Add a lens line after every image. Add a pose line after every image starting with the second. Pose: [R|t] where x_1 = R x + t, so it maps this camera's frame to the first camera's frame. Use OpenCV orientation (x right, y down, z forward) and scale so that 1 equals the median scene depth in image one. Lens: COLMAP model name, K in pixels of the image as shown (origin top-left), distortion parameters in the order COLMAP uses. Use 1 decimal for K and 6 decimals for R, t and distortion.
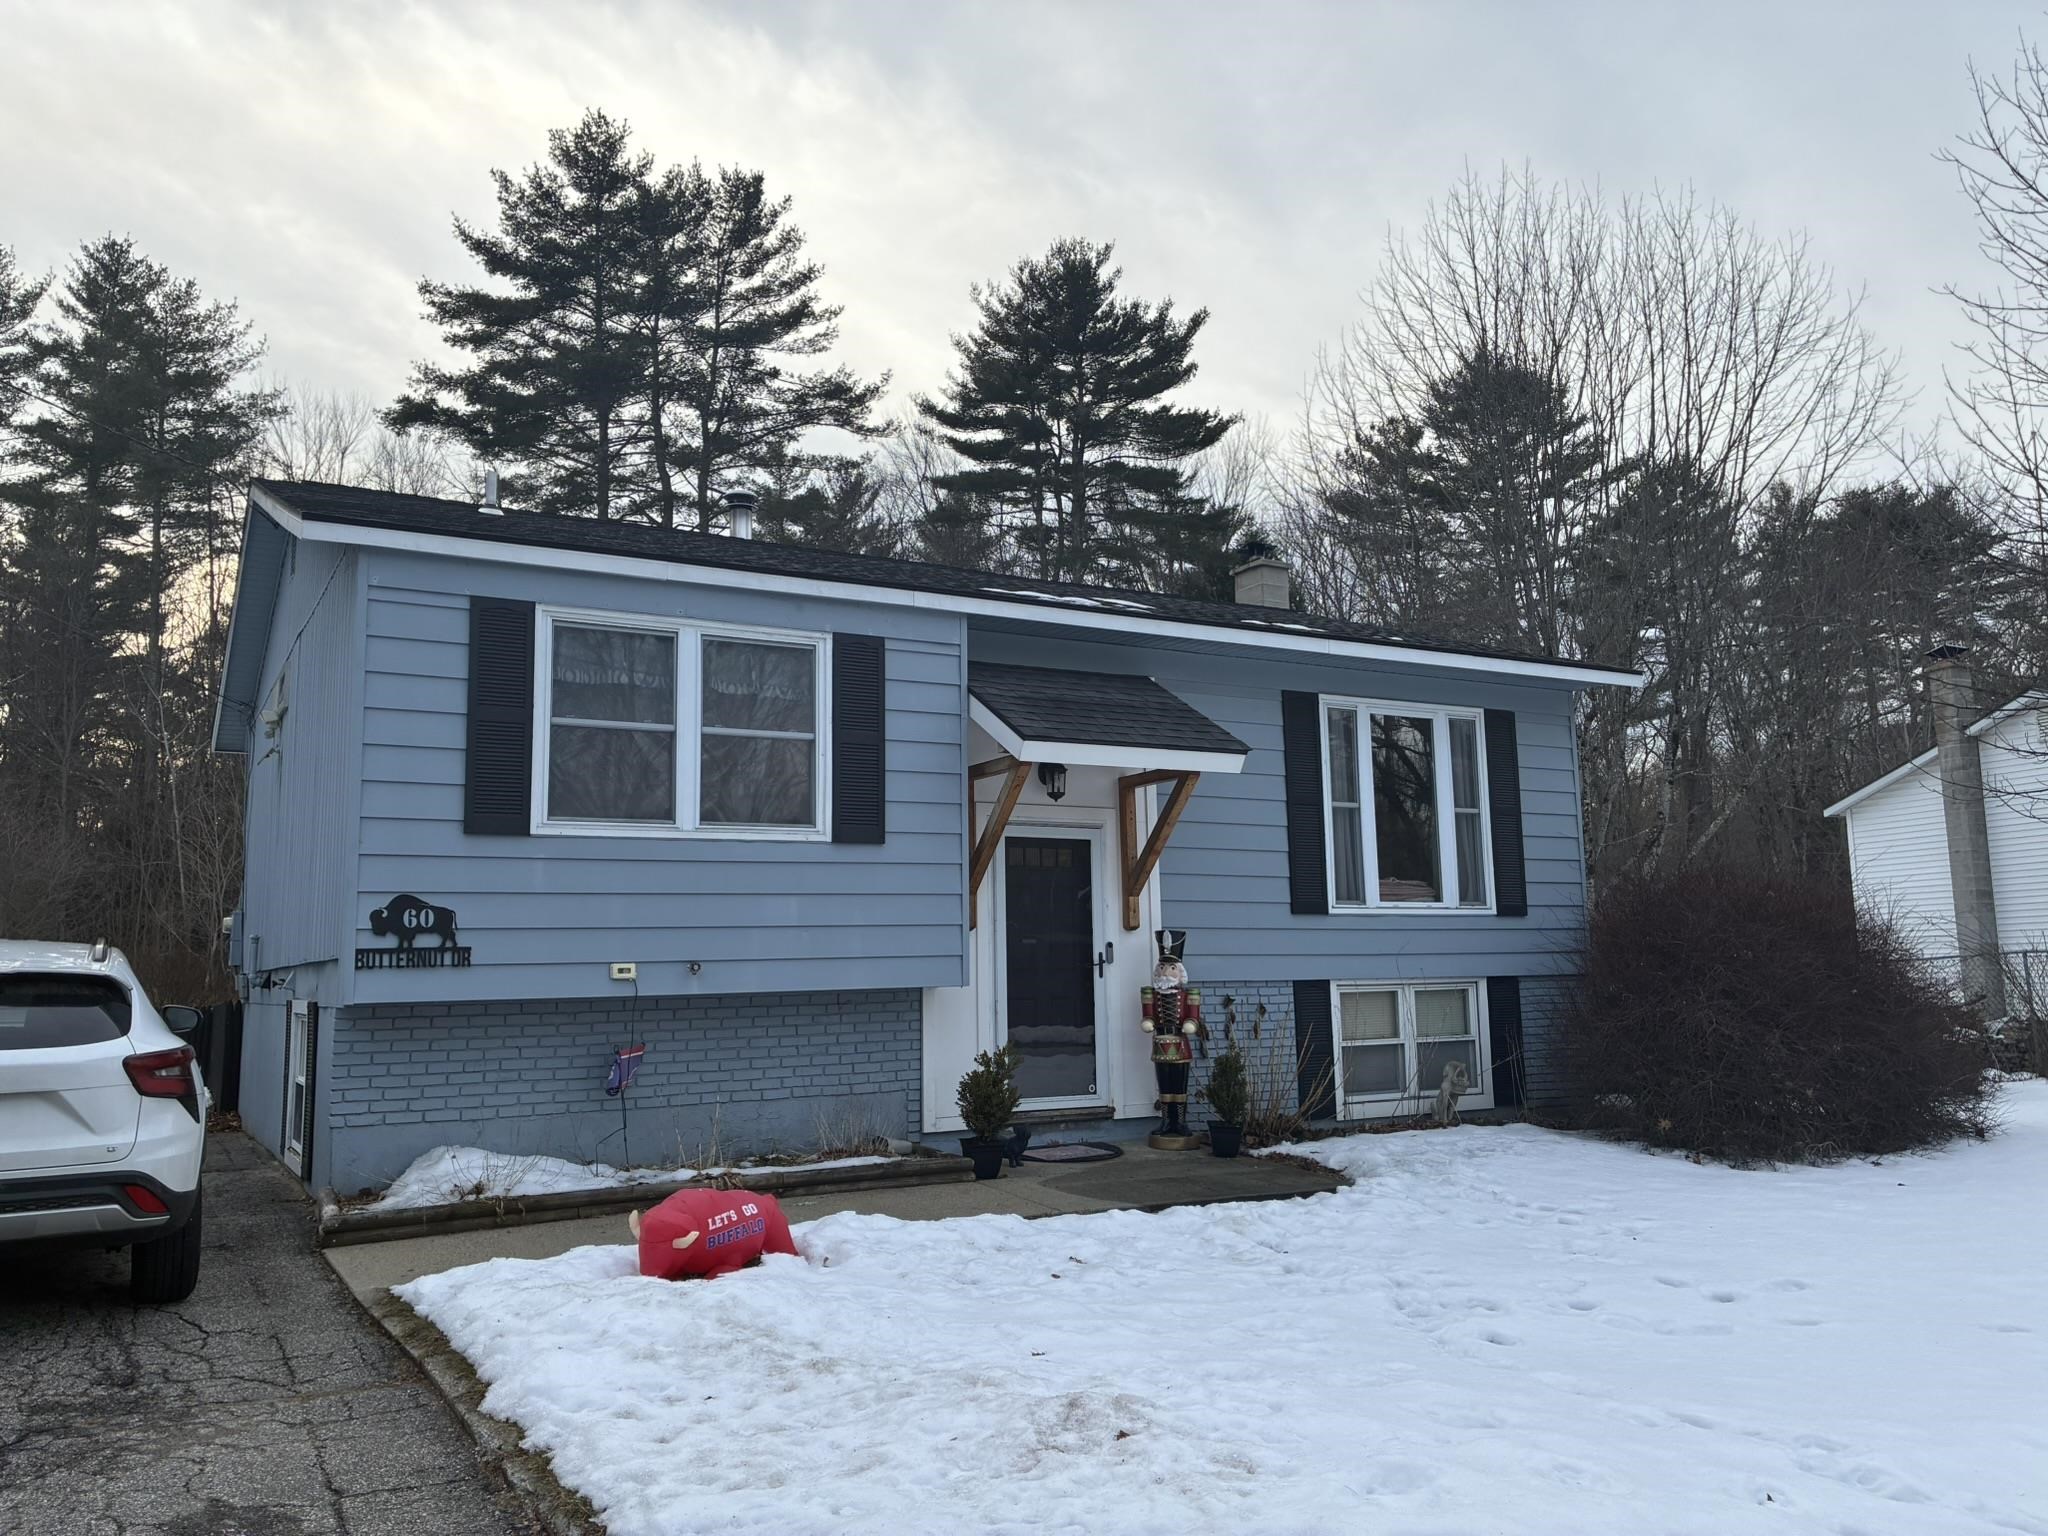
lens RADIAL K [[1543.6, 0, 1009.5], [0, 1543.6, 774.0], [0, 0, 1]] dist [0.061765, -0.078362]
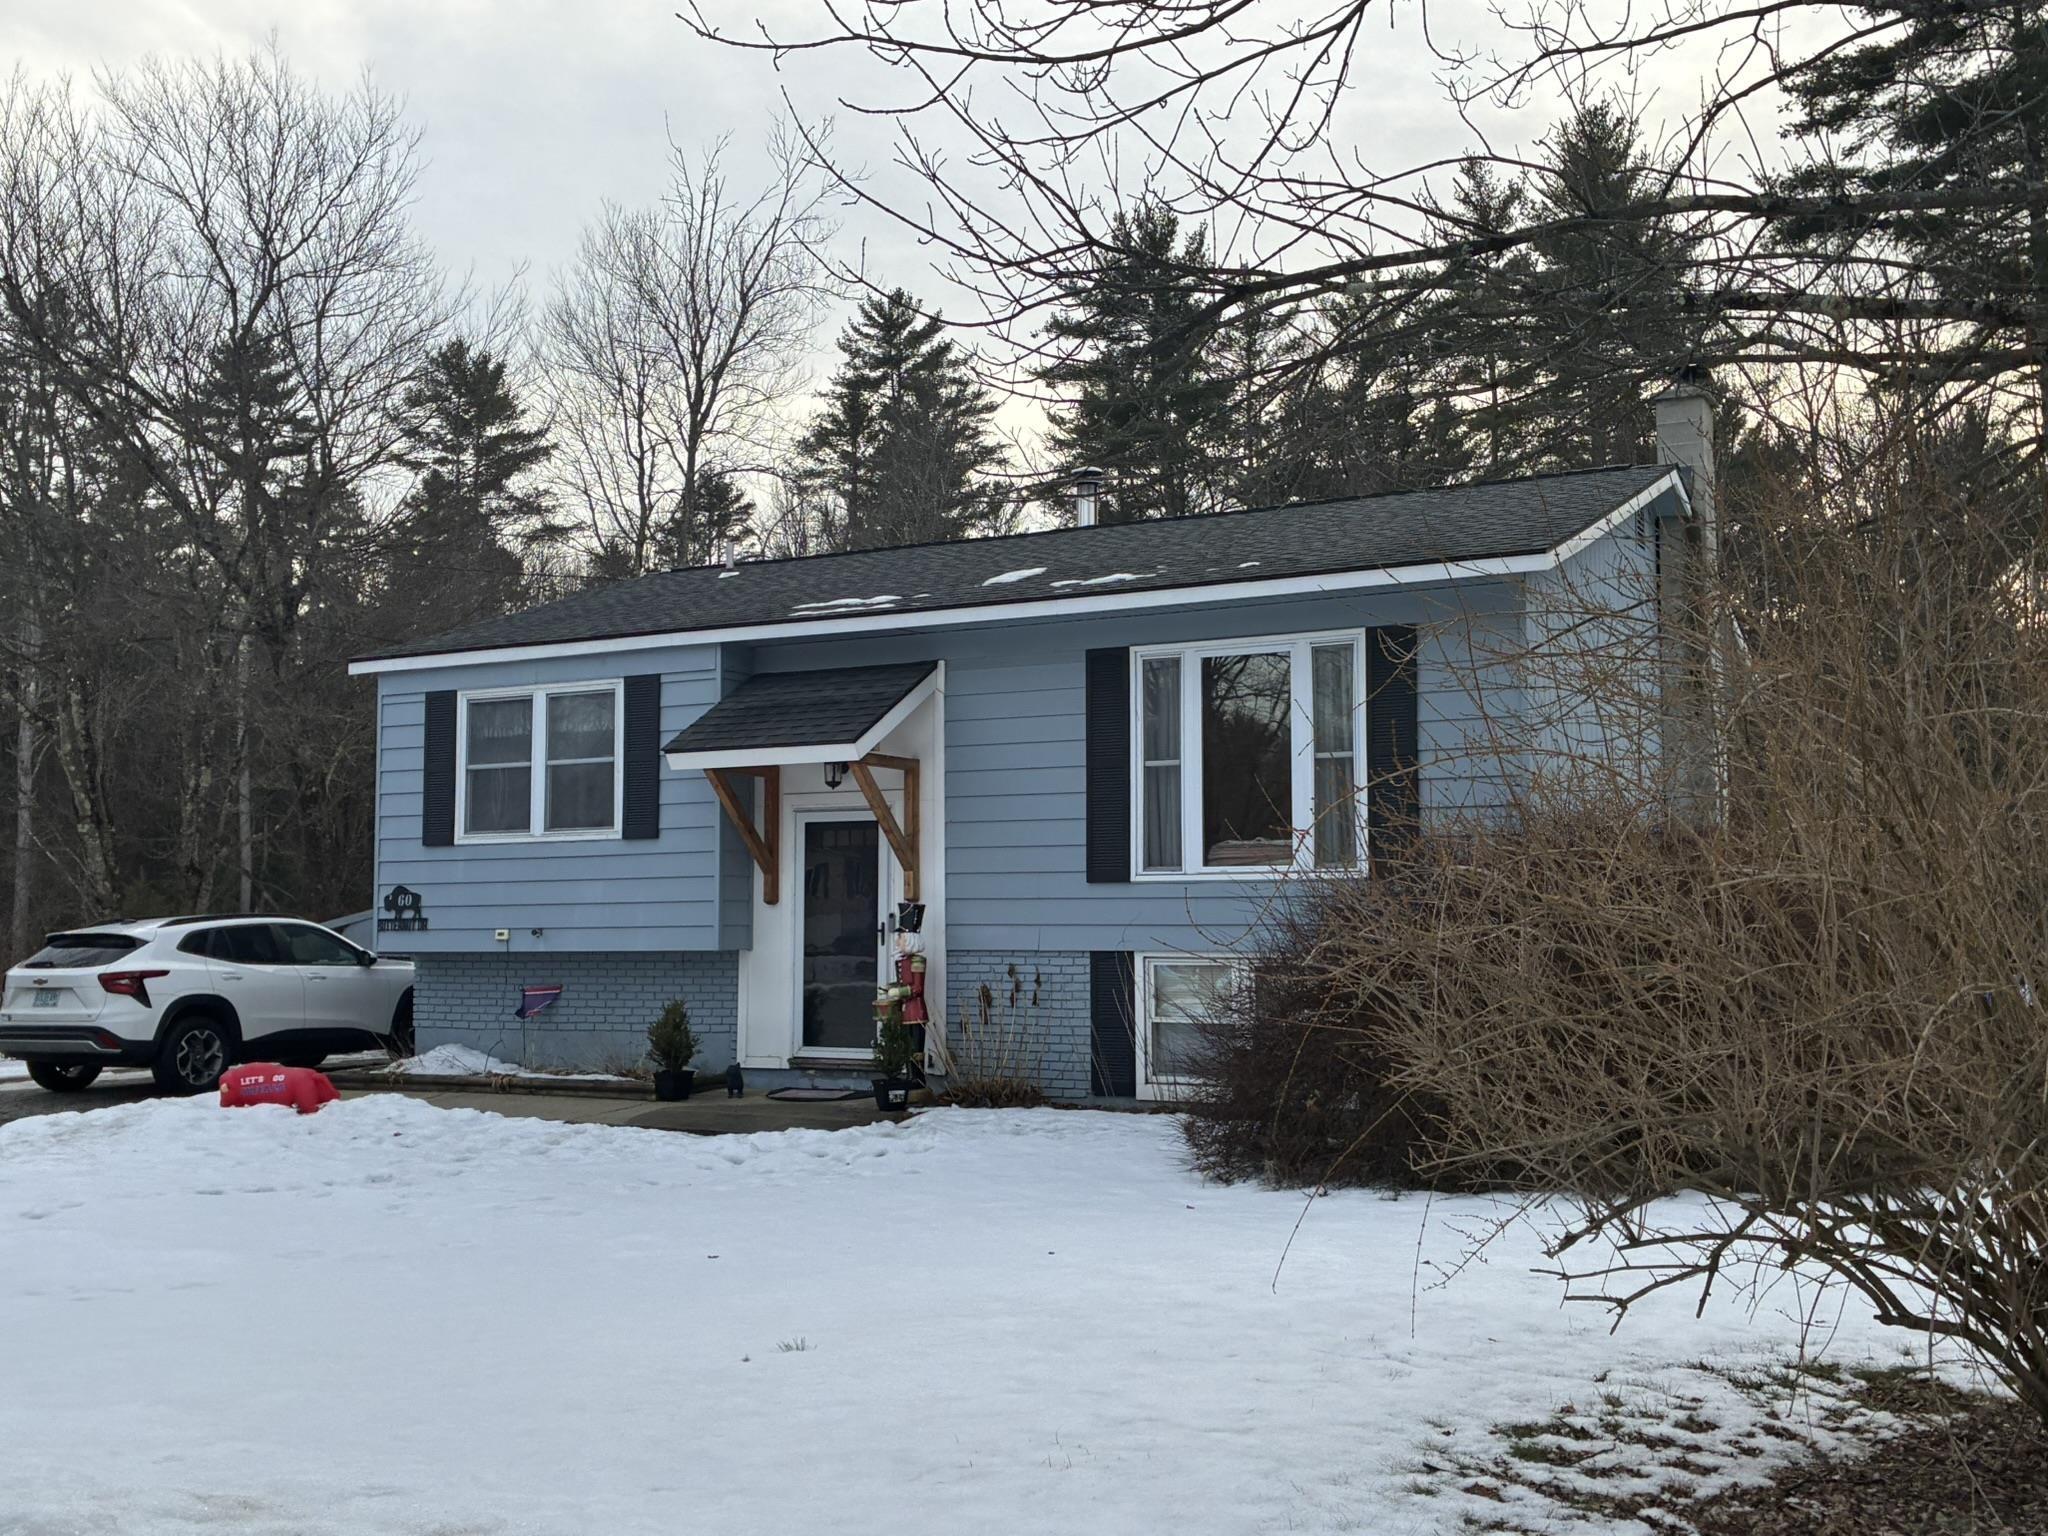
lens RADIAL K [[2049.1, 0, 1037.2], [0, 2049.1, 771.1], [0, 0, 1]] dist [0.031229, -0.005800]
pose [[0.538492, -0.051443, -0.841059, 1.395156], [0.102411, 0.994731, 0.004727, 0.013307], [0.836384, -0.088679, 0.540923, 0.322999]]
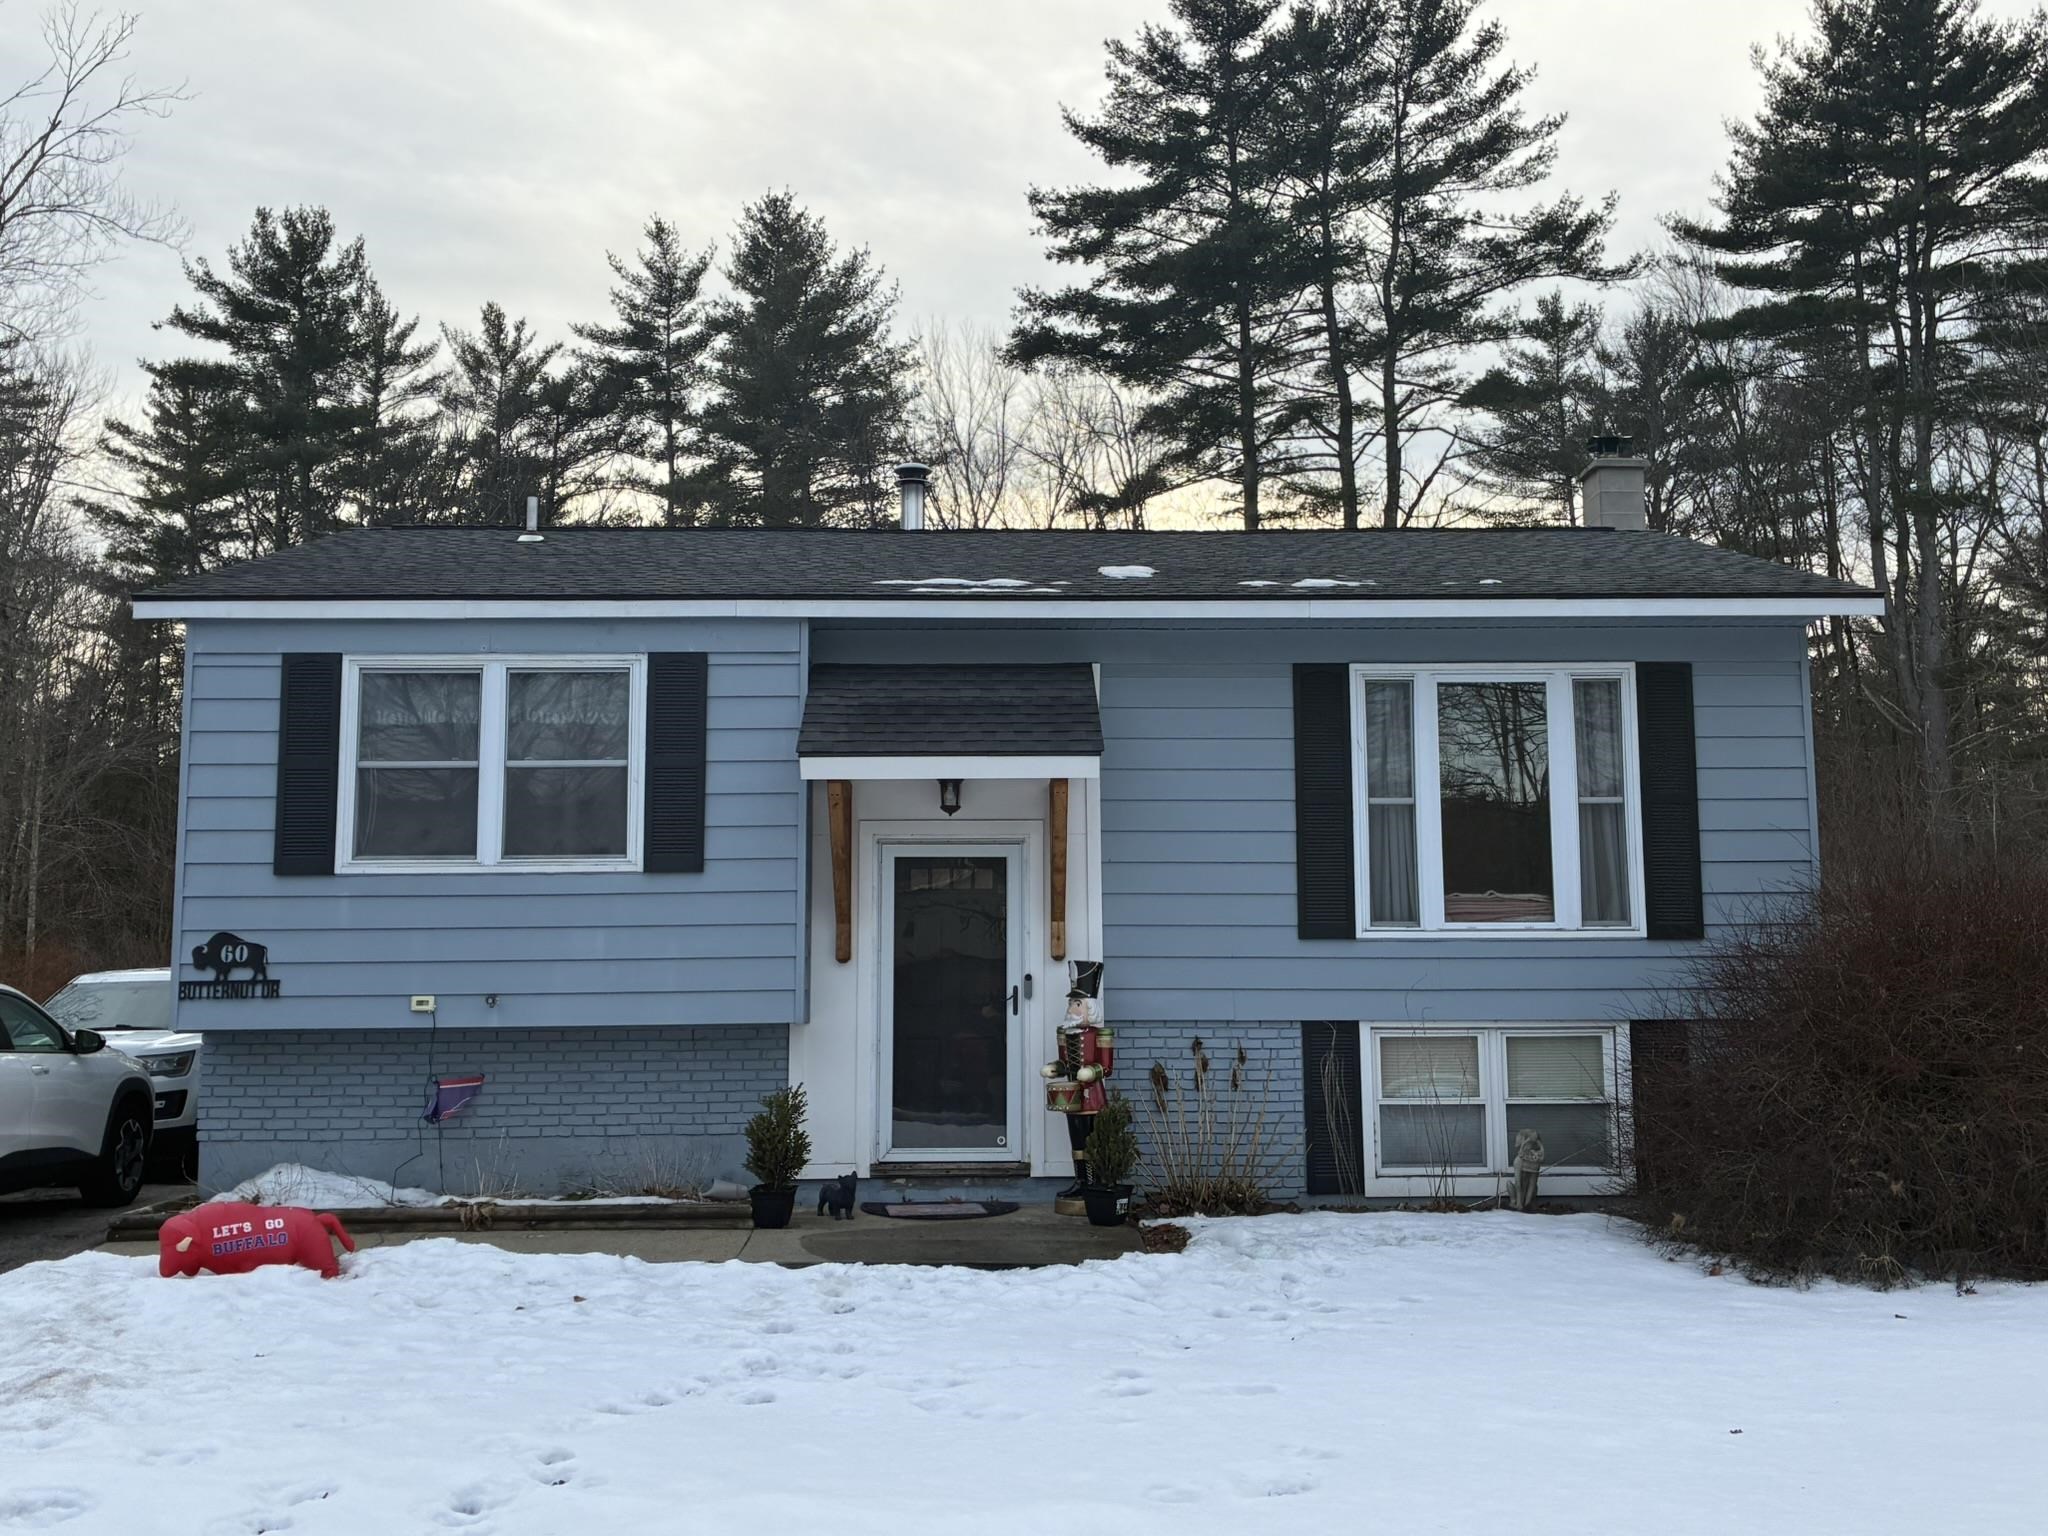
lens RADIAL K [[2049.1, 0, 1037.2], [0, 2049.1, 771.1], [0, 0, 1]] dist [0.031229, -0.005800]
pose [[0.884514, -0.043687, -0.464463, 0.632465], [0.051032, 0.998692, 0.003248, -0.009213], [0.463713, -0.026575, 0.885587, -0.015720]]
